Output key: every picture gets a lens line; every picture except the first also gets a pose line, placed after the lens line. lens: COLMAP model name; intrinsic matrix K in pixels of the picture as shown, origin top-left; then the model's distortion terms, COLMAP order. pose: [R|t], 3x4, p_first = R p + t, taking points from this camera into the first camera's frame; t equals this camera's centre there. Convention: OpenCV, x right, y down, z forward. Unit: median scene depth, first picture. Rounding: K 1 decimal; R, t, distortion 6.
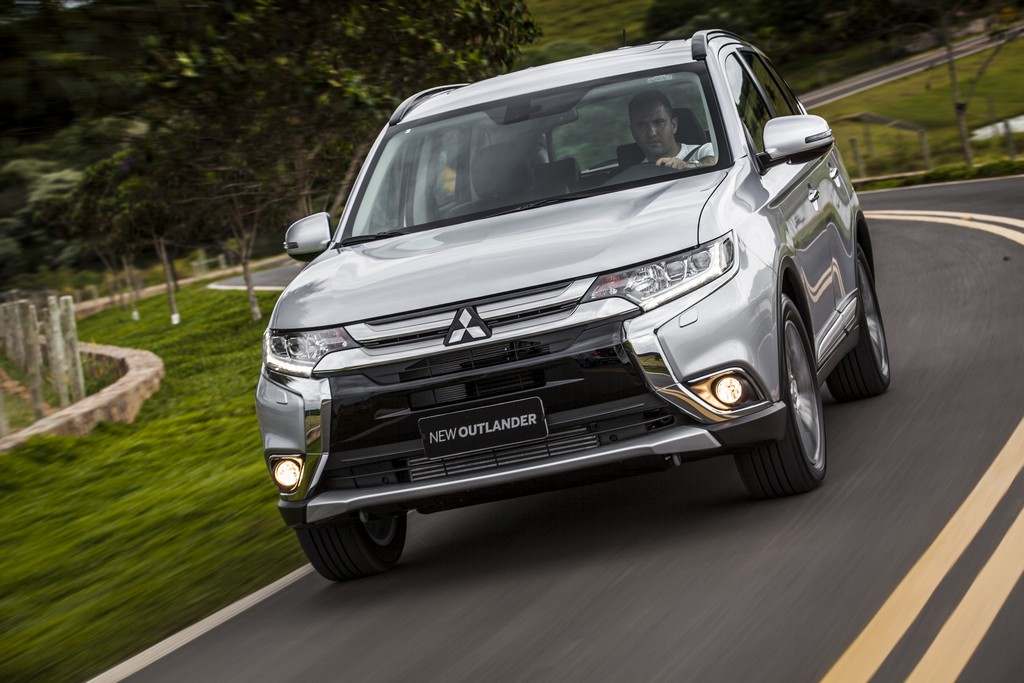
lens RADIAL K [[3070.8, 0, 512.0], [0, 3070.8, 341.5], [0, 0, 1]] dist [-0.103585, -0.106372]
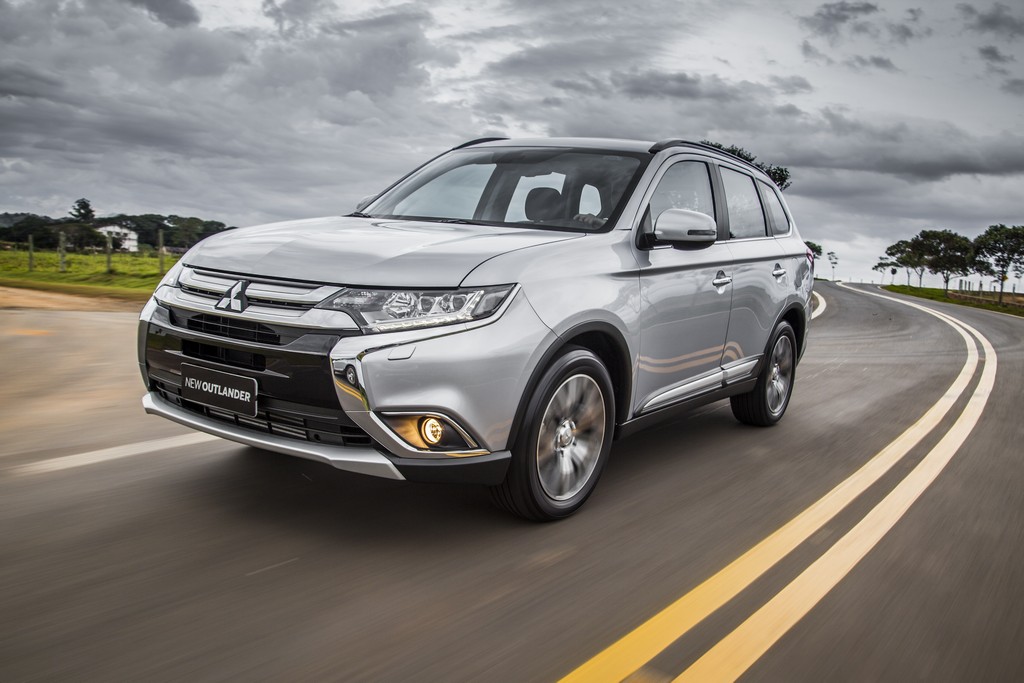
lens RADIAL K [[873.2, 0, 512.0], [0, 873.2, 341.5], [0, 0, 1]] dist [0.001242, 0.002040]
pose [[0.890652, 0.307268, -0.335151, 0.183154], [-0.274693, 0.951004, 0.141900, -0.061258], [0.362331, -0.034320, 0.931417, 0.737806]]
